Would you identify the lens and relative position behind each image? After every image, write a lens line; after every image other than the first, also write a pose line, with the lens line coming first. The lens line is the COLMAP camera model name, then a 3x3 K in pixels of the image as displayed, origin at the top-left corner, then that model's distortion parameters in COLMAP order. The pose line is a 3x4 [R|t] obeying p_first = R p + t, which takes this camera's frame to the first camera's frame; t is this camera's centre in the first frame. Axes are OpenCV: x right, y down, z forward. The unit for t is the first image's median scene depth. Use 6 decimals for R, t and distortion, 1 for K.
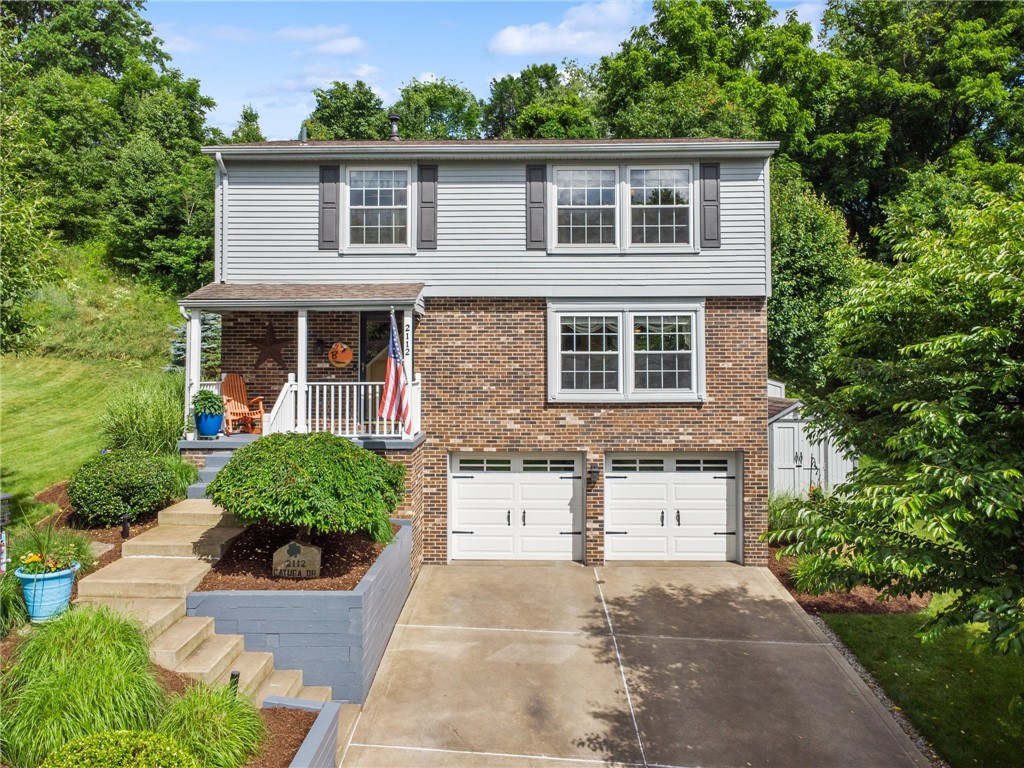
lens RADIAL K [[717.6, 0, 484.6], [0, 717.6, 419.2], [0, 0, 1]] dist [0.003725, -0.033010]
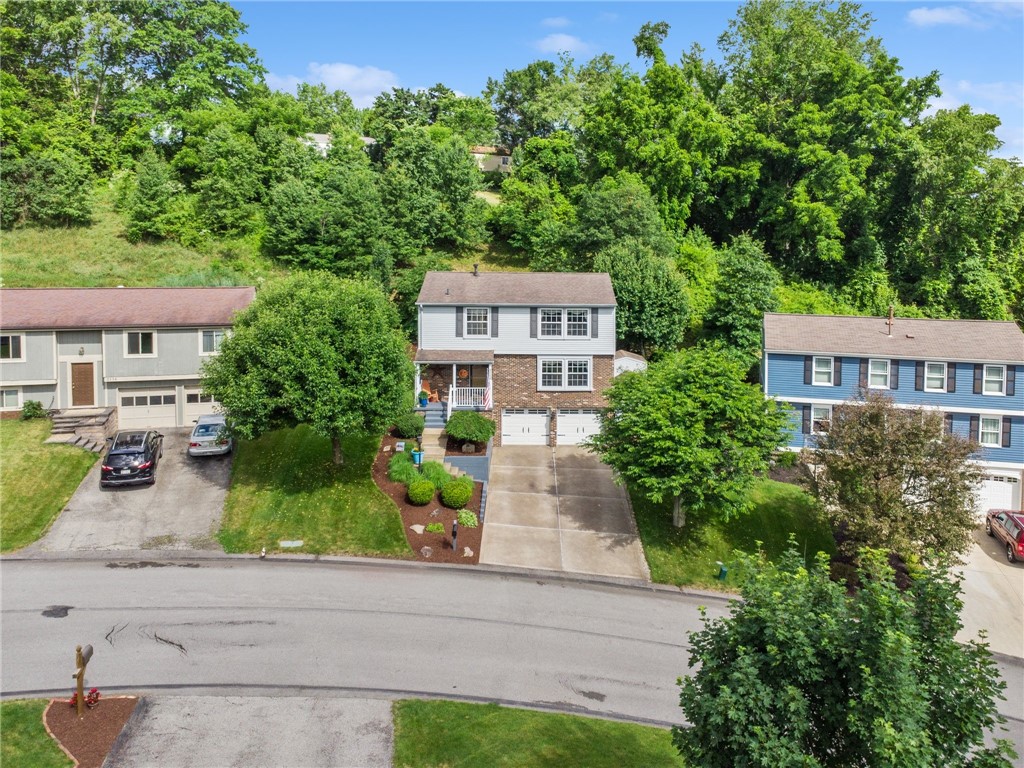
lens RADIAL K [[714.1, 0, 512.0], [0, 714.1, 384.0], [0, 0, 1]] dist [0.001137, -0.000652]
pose [[0.999418, -0.002237, 0.034040, -0.107702], [-0.002472, 0.990475, 0.137672, -0.436605], [-0.034024, -0.137676, 0.989893, -1.782571]]
